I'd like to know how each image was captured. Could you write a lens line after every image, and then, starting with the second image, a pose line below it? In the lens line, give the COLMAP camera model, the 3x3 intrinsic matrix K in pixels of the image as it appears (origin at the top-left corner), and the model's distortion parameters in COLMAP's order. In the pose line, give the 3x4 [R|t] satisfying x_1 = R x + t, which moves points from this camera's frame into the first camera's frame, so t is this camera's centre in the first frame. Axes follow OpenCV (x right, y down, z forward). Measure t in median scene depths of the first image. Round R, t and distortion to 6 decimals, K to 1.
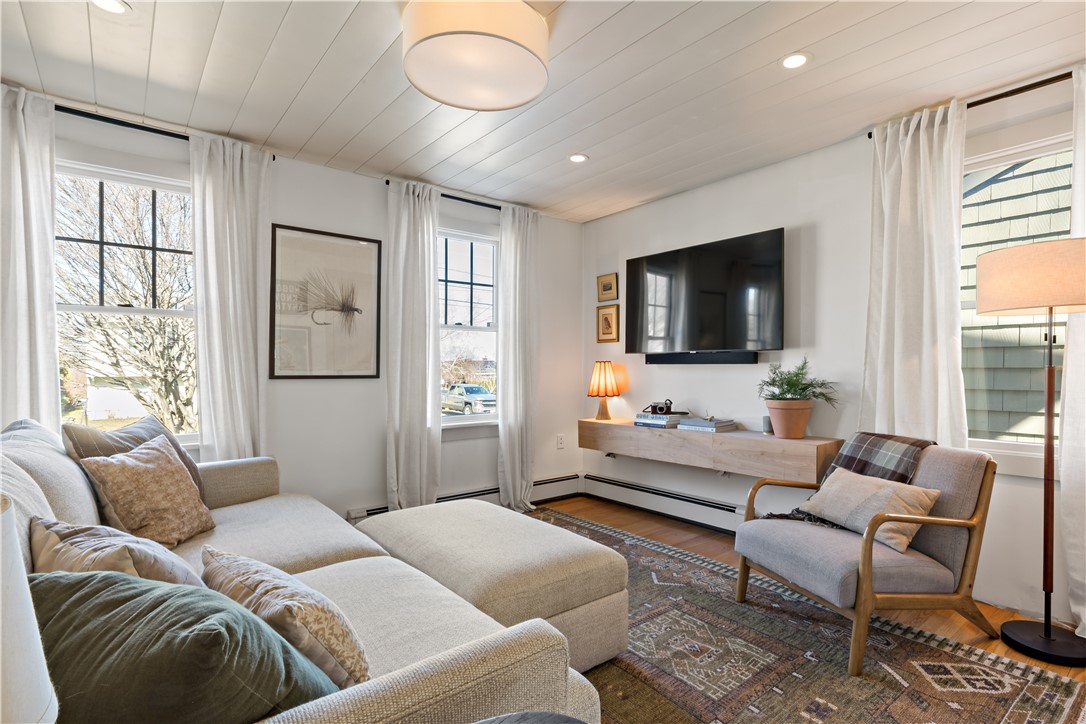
lens RADIAL K [[545.7, 0, 565.9], [0, 545.7, 361.6], [0, 0, 1]] dist [-0.022589, -0.000459]
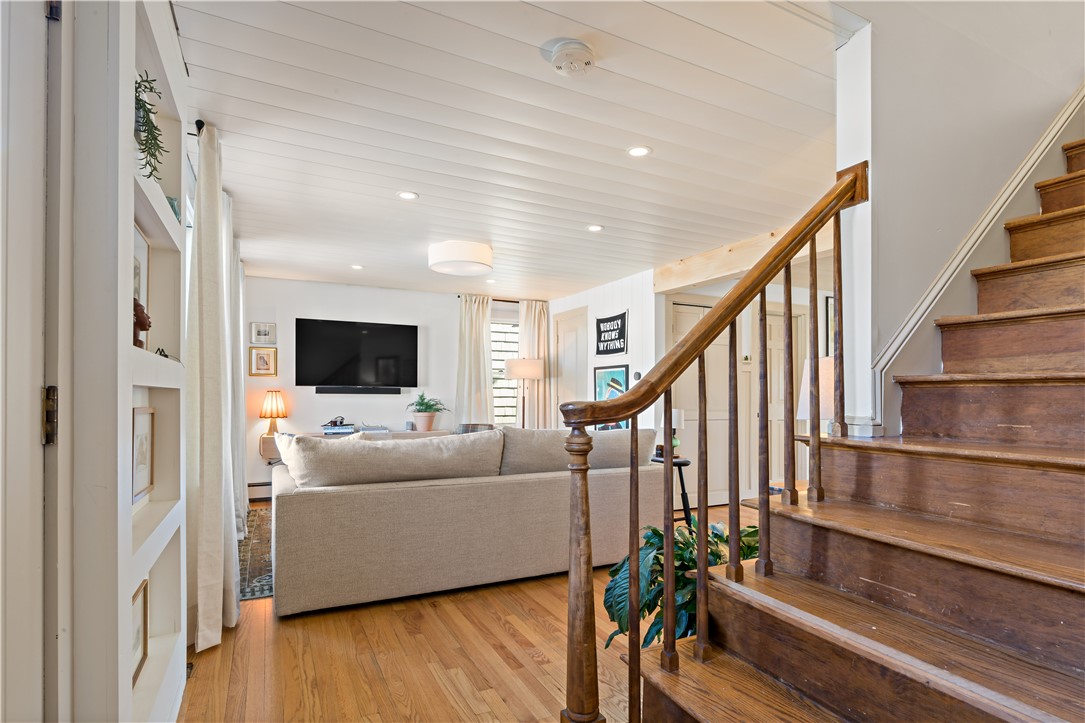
lens RADIAL K [[545.2, 0, 565.4], [0, 545.2, 361.1], [0, 0, 1]] dist [-0.022589, -0.000459]
pose [[0.207433, 0.062661, 0.976240, -1.212668], [-0.014573, 0.998034, -0.060964, -0.003250], [-0.978141, -0.001580, 0.207938, 0.044725]]
